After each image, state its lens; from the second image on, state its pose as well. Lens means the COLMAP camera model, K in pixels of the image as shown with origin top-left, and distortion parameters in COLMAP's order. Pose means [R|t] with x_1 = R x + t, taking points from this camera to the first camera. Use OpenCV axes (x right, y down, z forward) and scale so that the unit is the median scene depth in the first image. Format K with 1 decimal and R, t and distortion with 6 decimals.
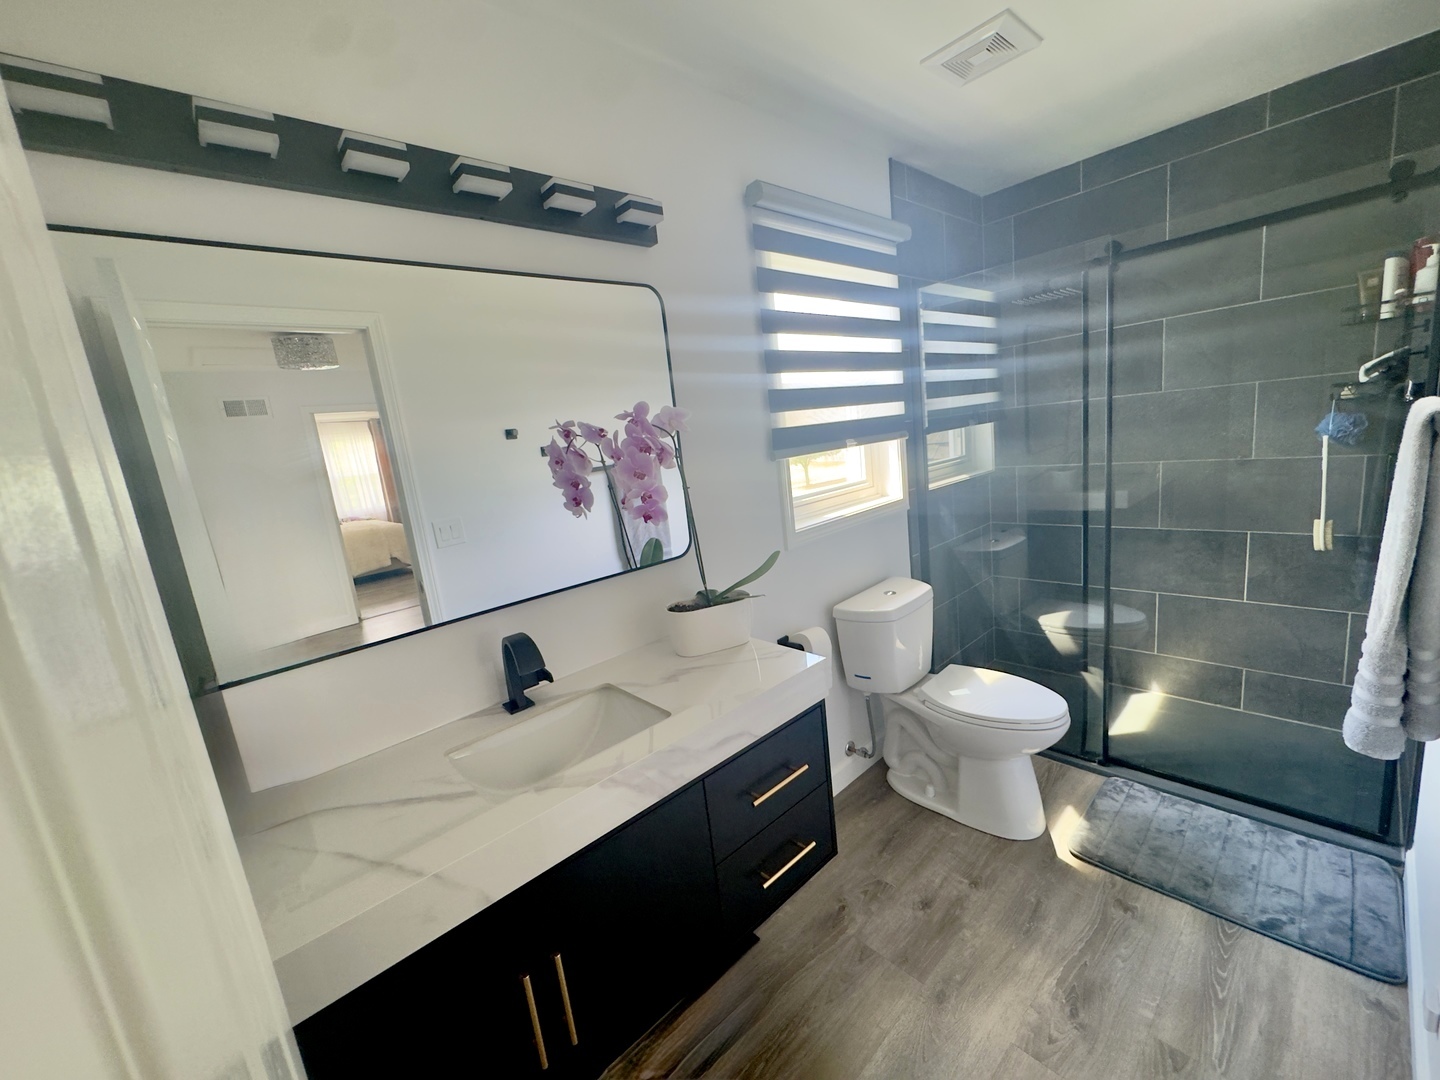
lens RADIAL K [[576.3, 0, 716.7], [0, 576.3, 541.5], [0, 0, 1]] dist [-0.006174, -0.000022]
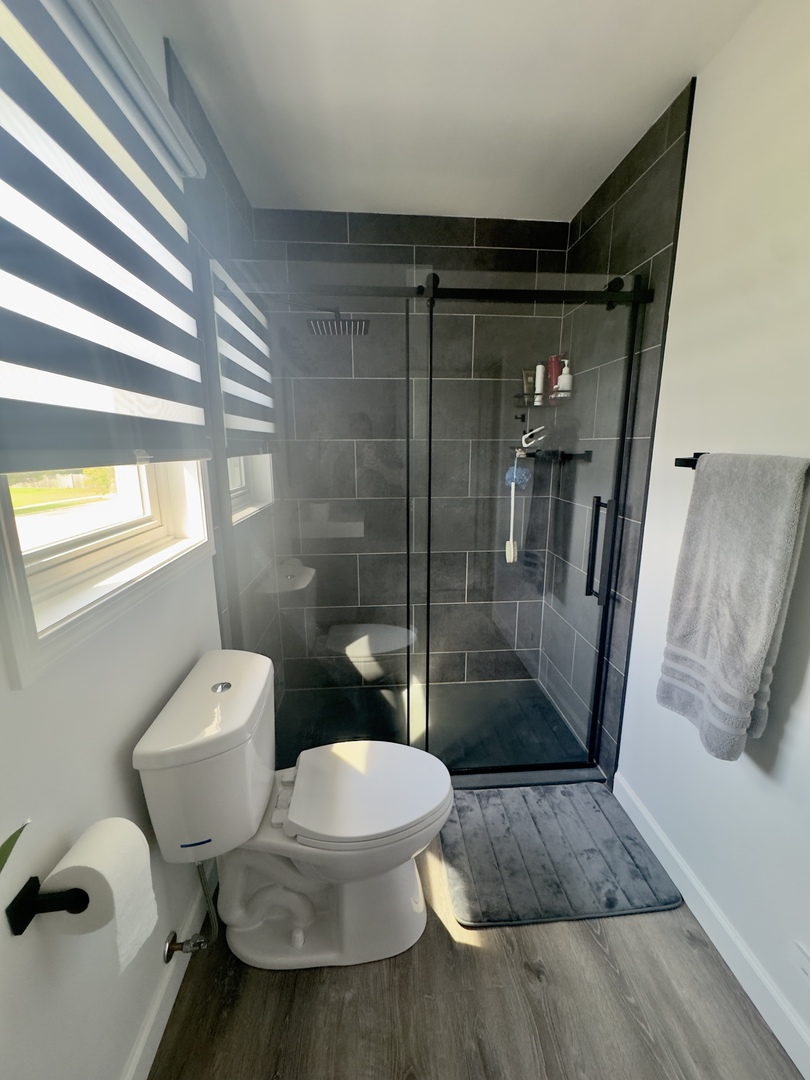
lens RADIAL K [[432.2, 0, 408.4], [0, 432.2, 539.4], [0, 0, 1]] dist [-0.006174, -0.000022]
pose [[0.613129, -0.054844, 0.788076, 0.052886], [0.078352, 0.996890, 0.008417, -0.071690], [-0.786087, 0.056587, 0.615520, 0.539314]]
